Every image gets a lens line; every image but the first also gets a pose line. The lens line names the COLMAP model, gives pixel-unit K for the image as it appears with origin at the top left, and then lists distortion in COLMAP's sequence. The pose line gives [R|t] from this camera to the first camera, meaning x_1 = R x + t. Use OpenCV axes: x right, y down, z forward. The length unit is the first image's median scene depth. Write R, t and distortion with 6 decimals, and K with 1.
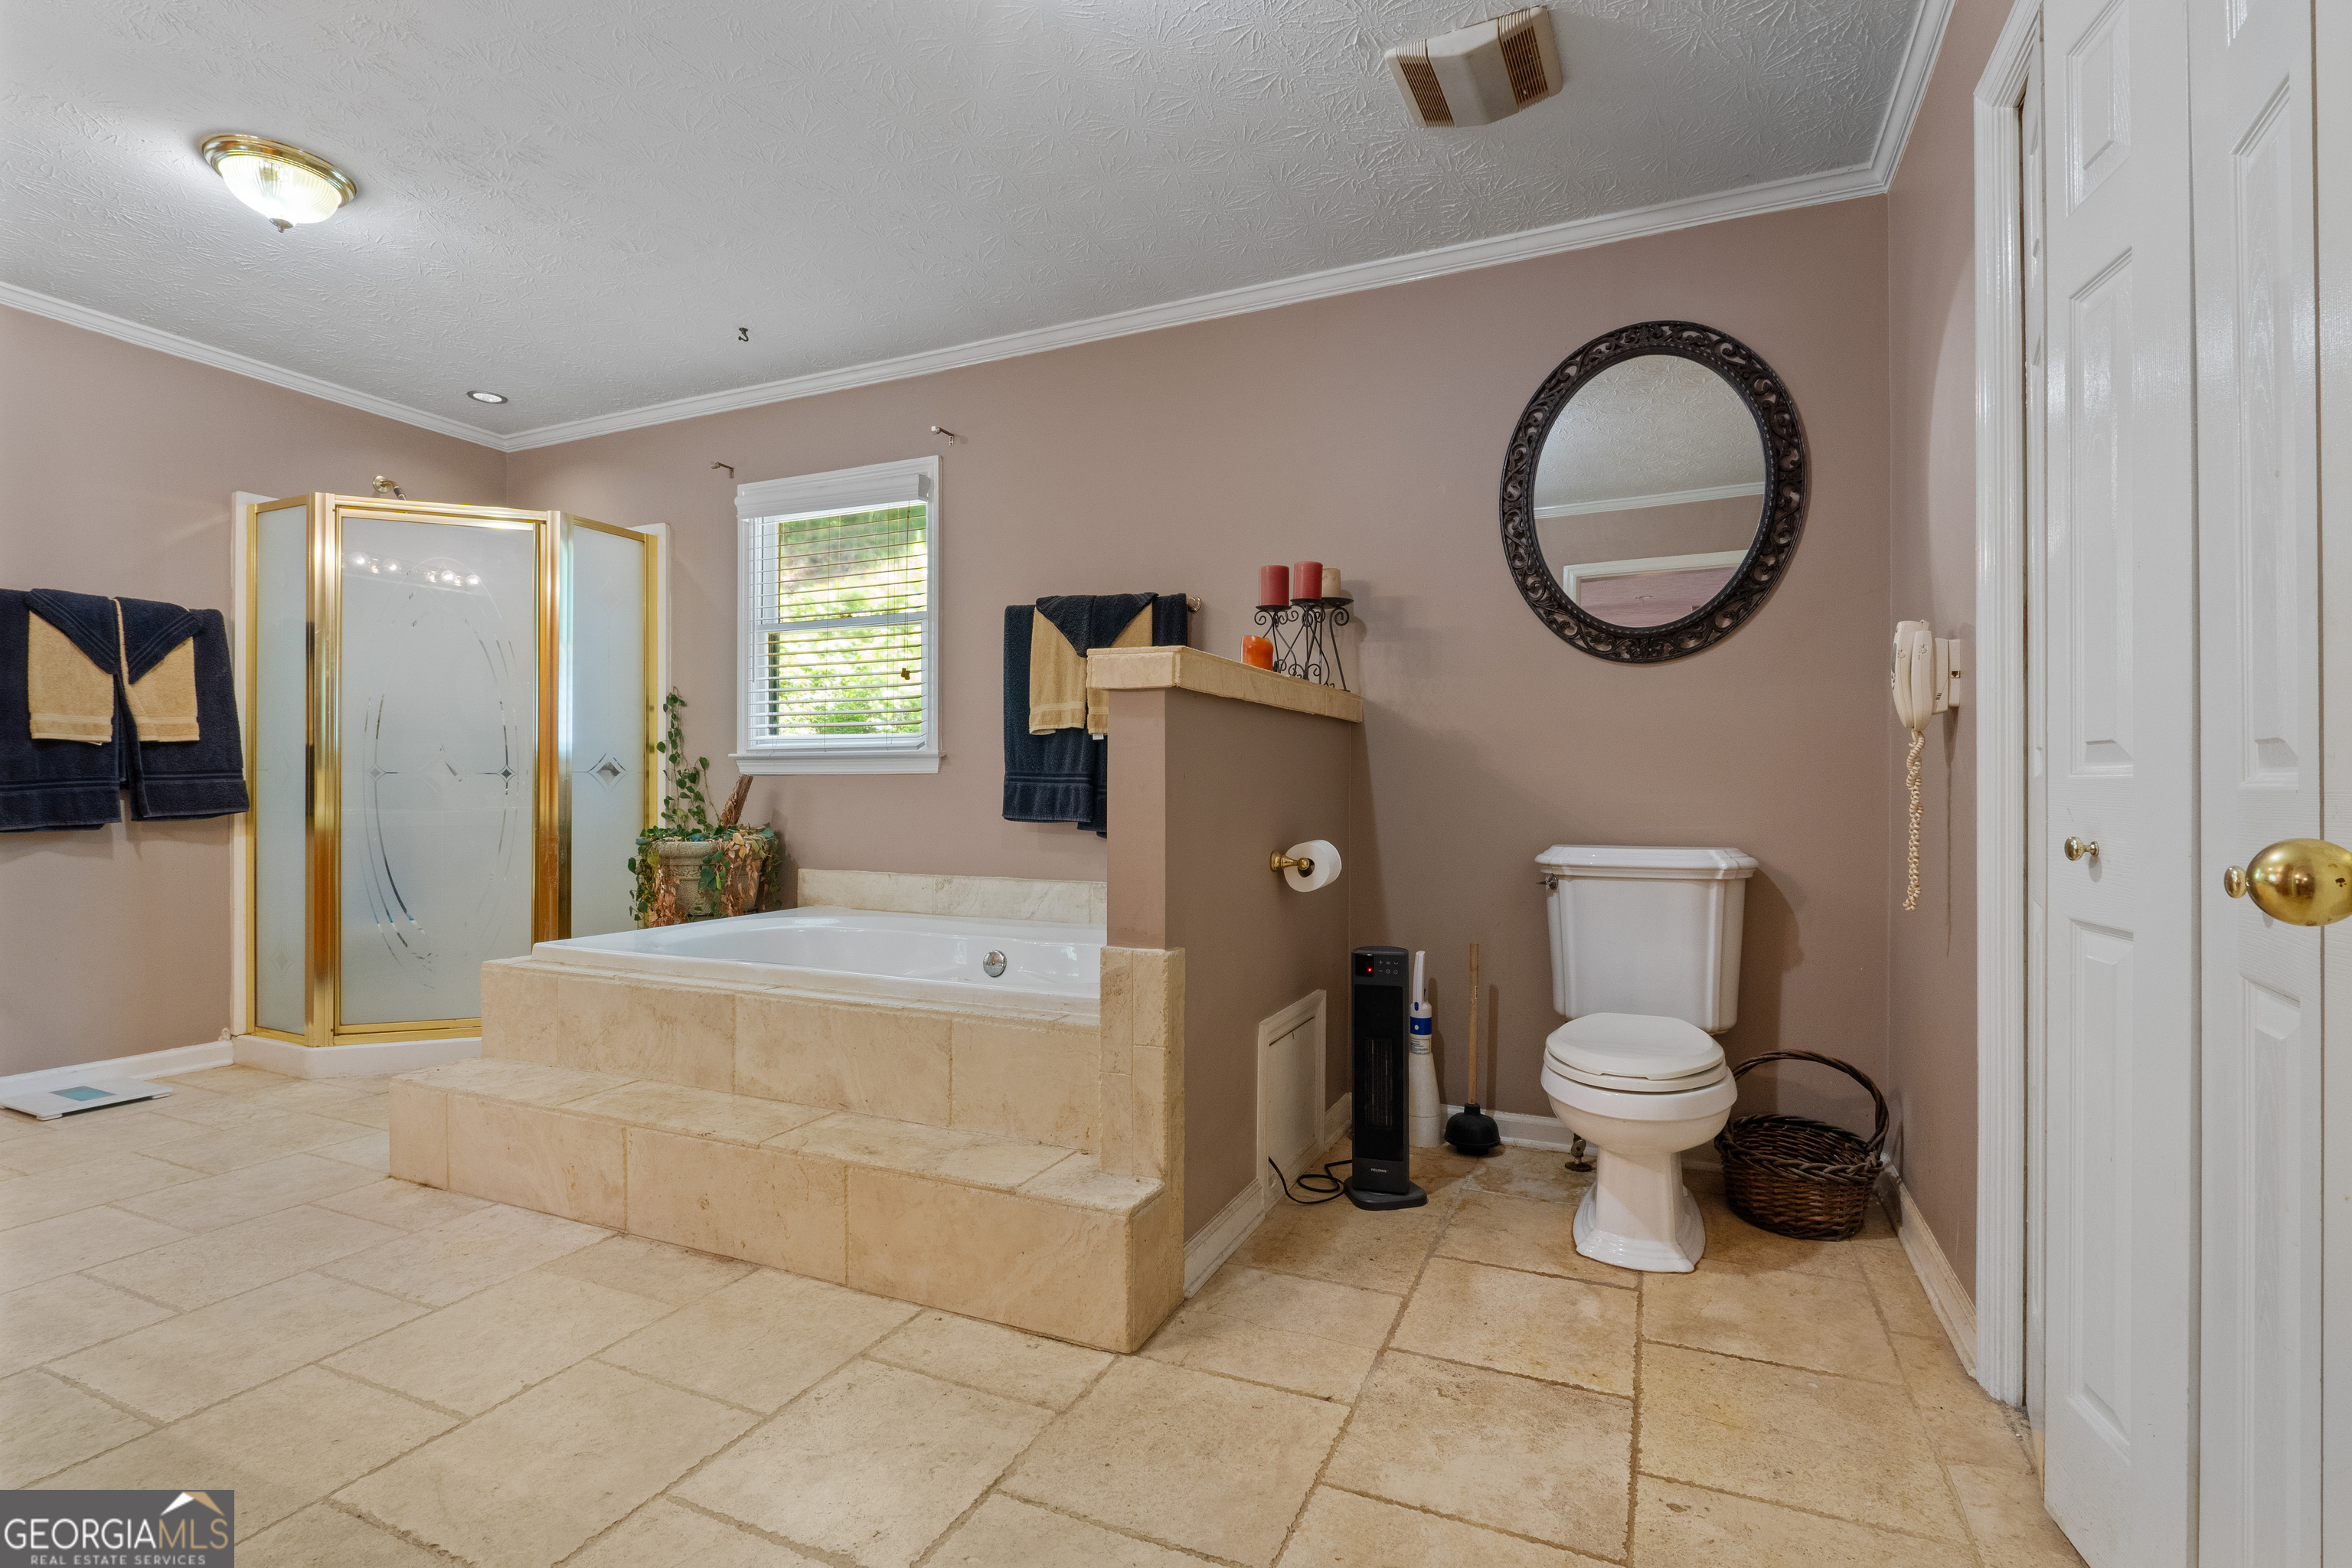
lens RADIAL K [[1096.7, 0, 1176.0], [0, 1096.7, 784.0], [0, 0, 1]] dist [-0.008032, 0.000731]
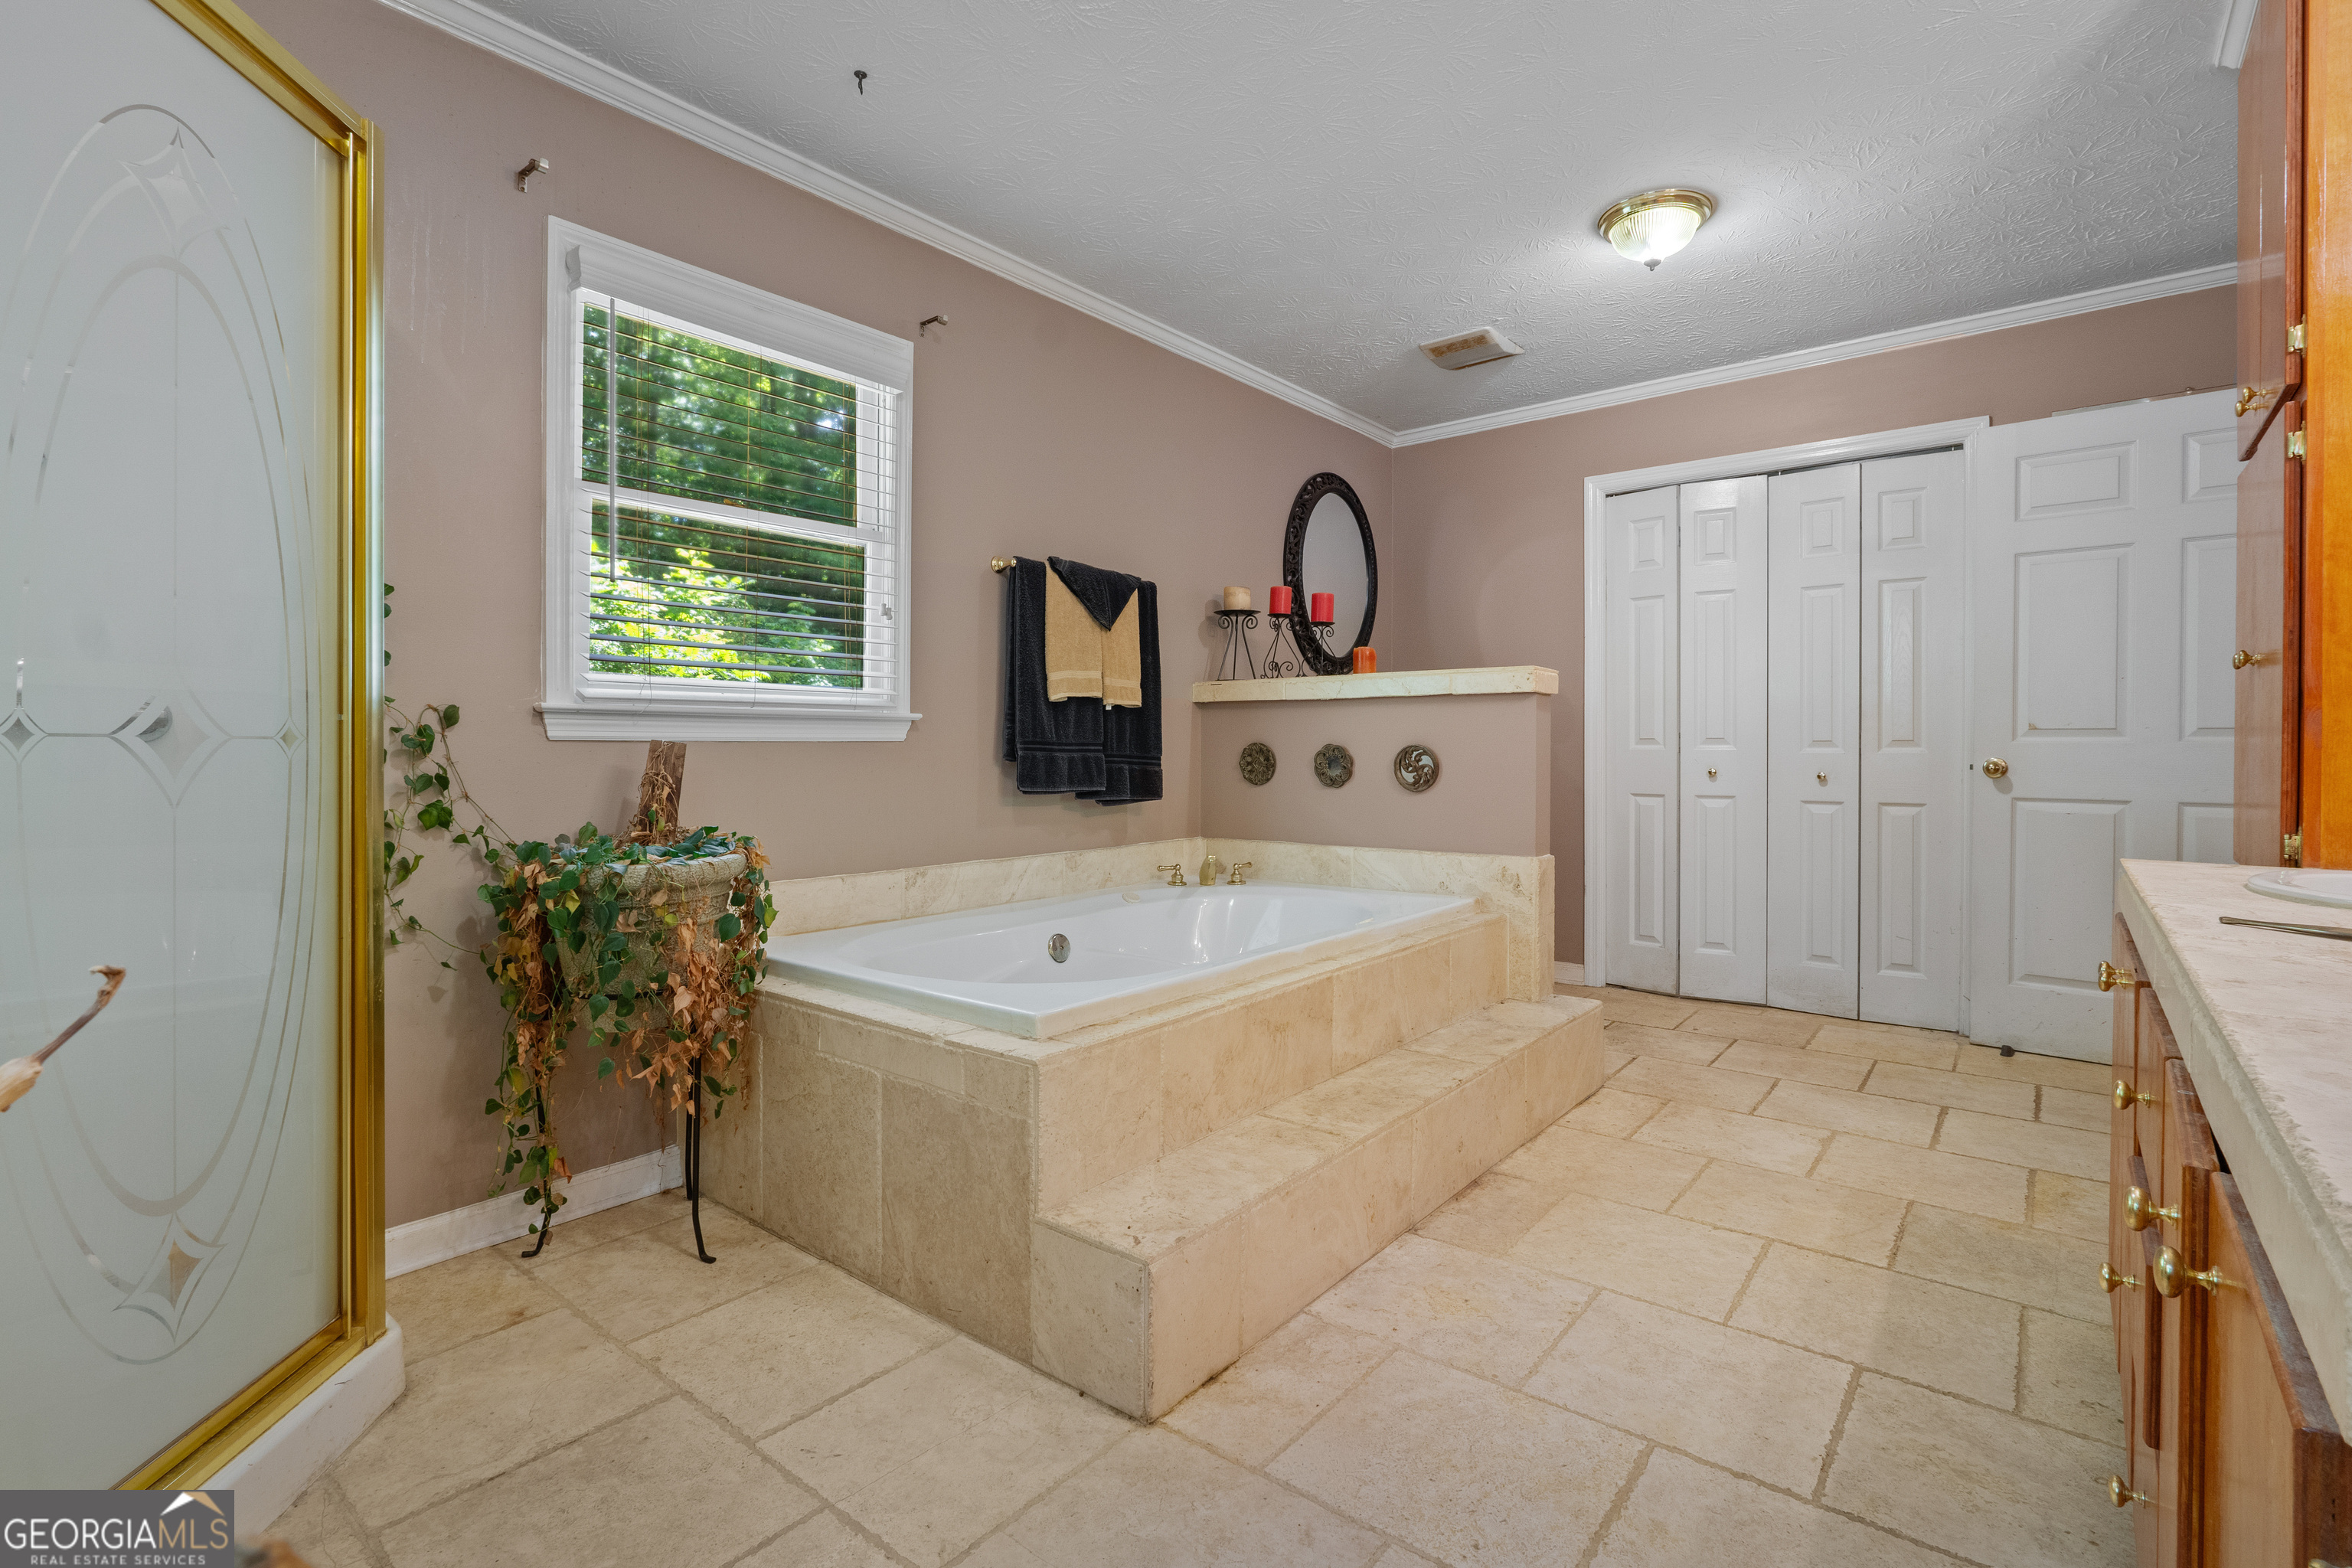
lens RADIAL K [[1091.0, 0, 1183.9], [0, 1091.0, 755.1], [0, 0, 1]] dist [-0.002425, -0.000181]
pose [[0.247631, -0.009521, 0.968808, -1.005400], [-0.001636, 0.999946, 0.010245, -0.008649], [-0.968853, -0.004122, 0.247602, 0.653345]]
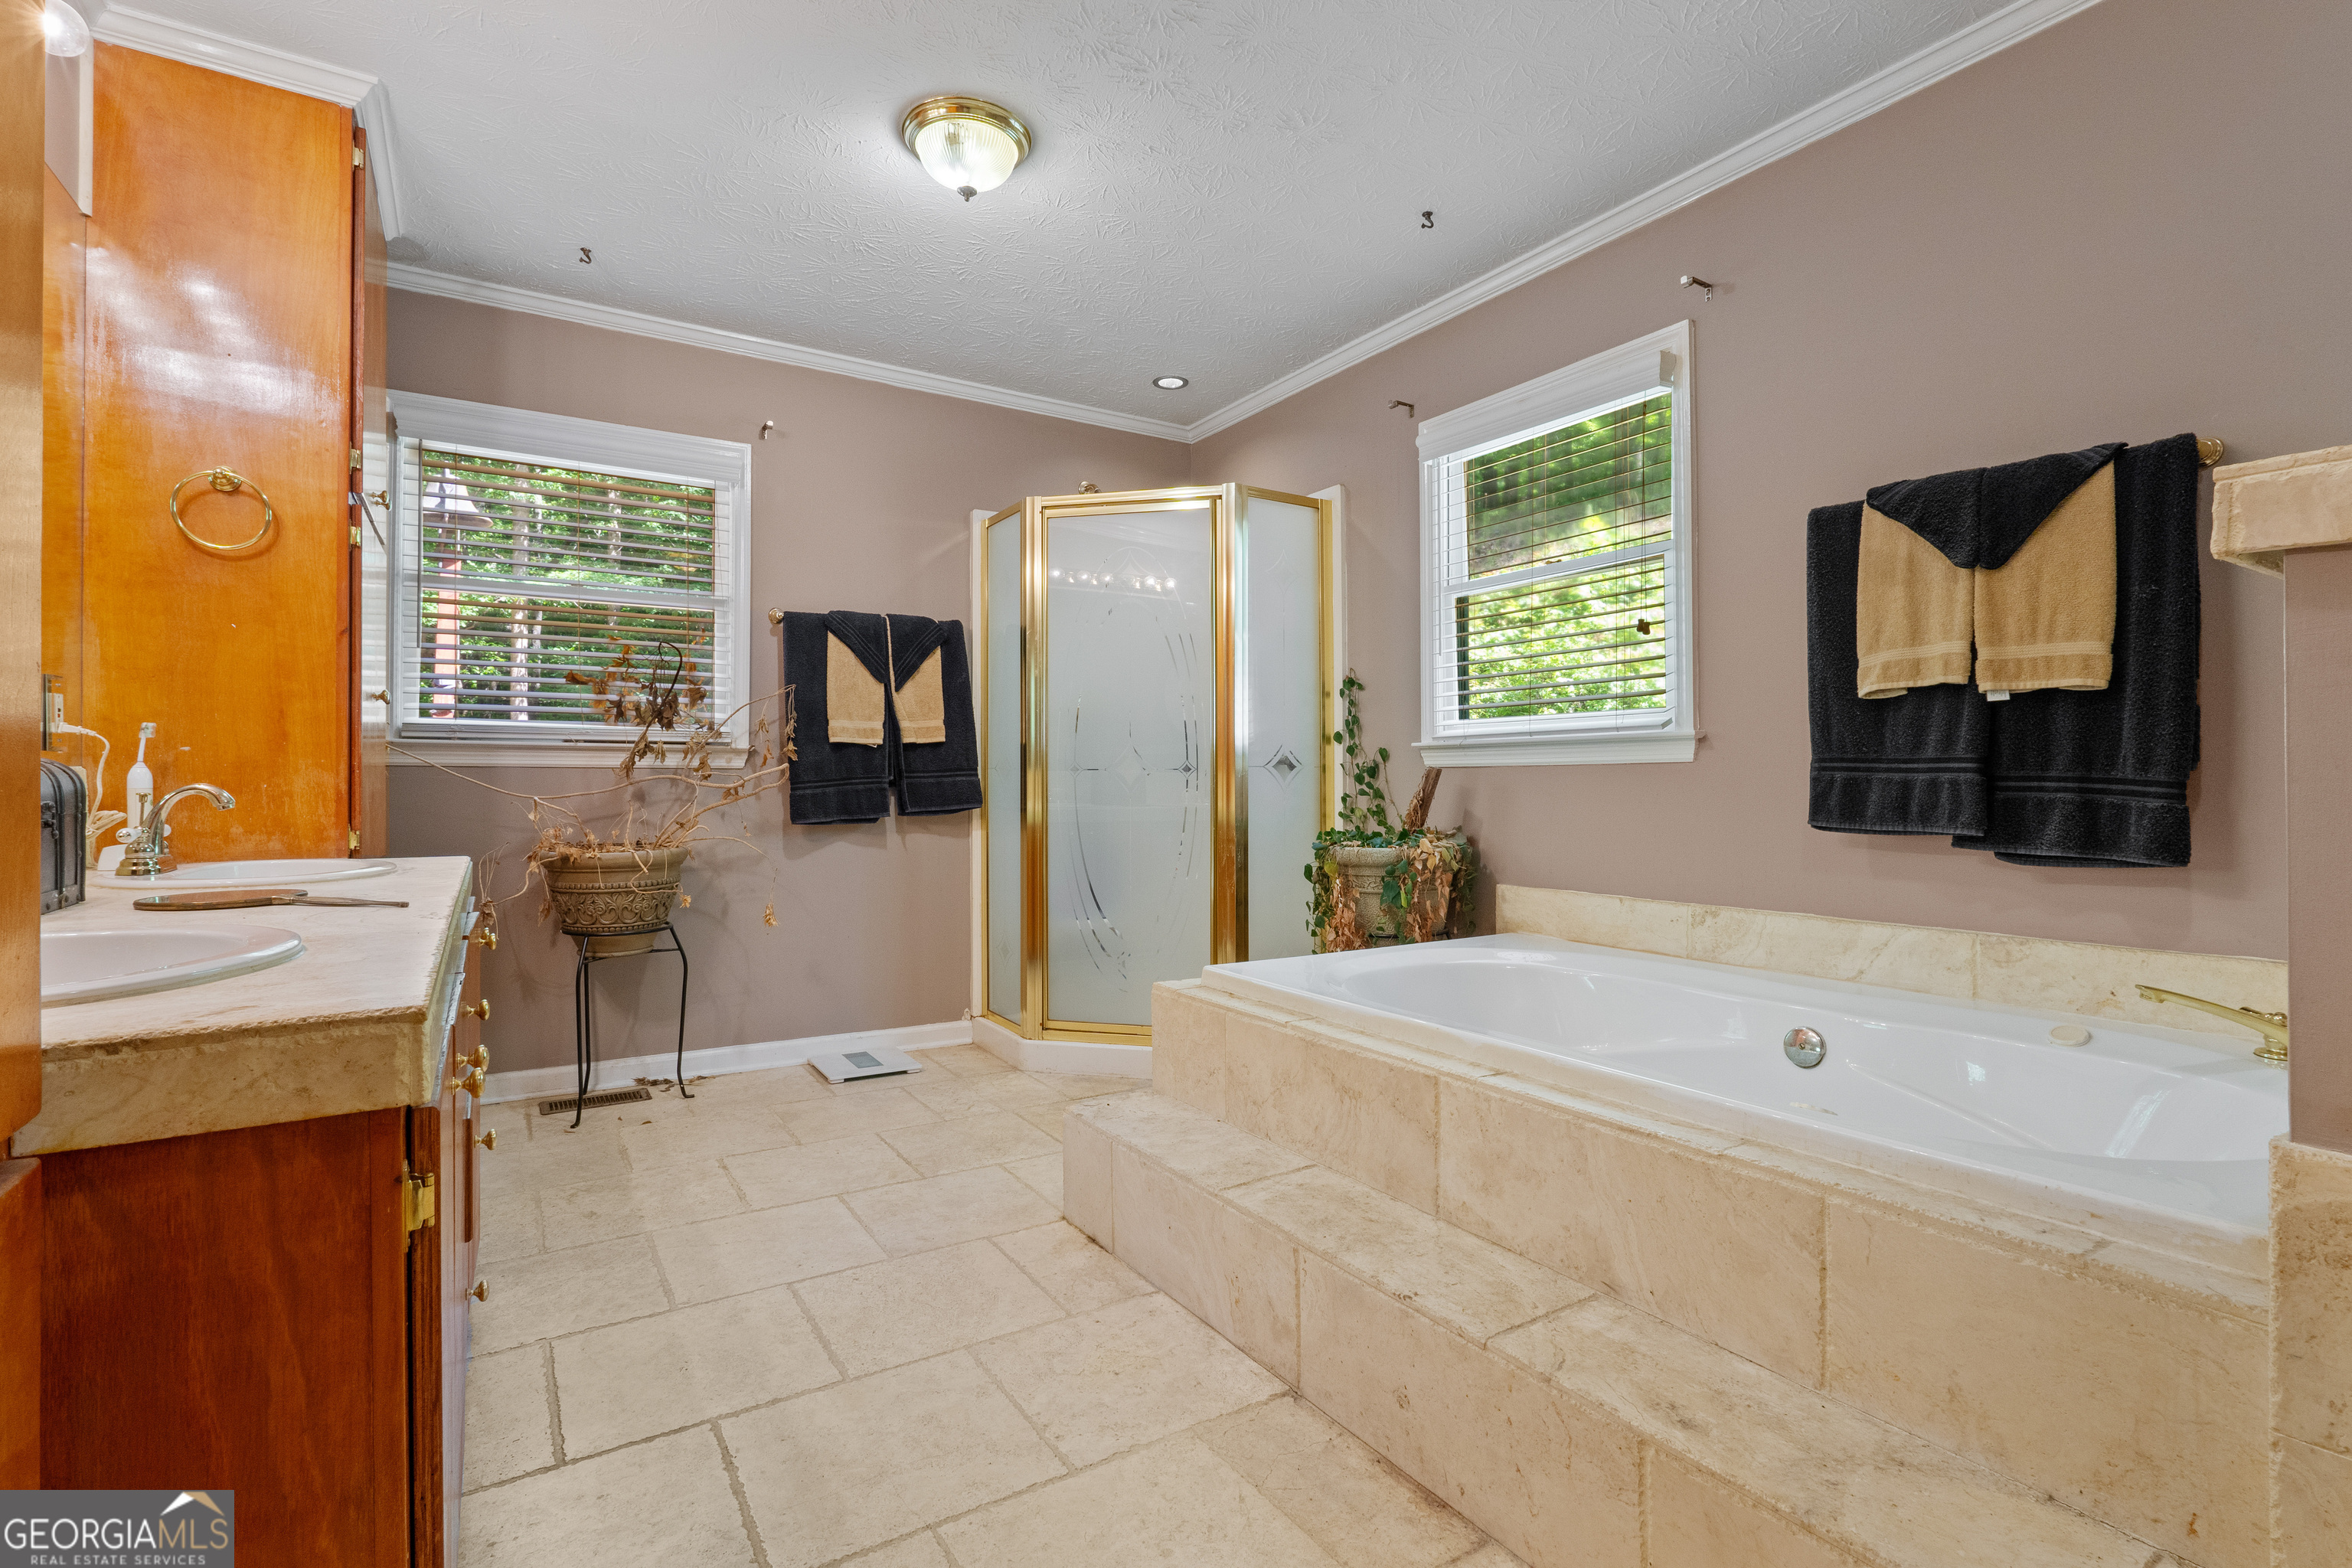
lens RADIAL K [[1089.8, 0, 1173.9], [0, 1089.8, 779.2], [0, 0, 1]] dist [-0.004422, -0.000201]
pose [[0.832364, -0.006599, -0.554190, -0.114117], [0.006313, 0.999977, -0.002424, 0.001450], [0.554194, -0.001481, 0.832386, 0.238114]]
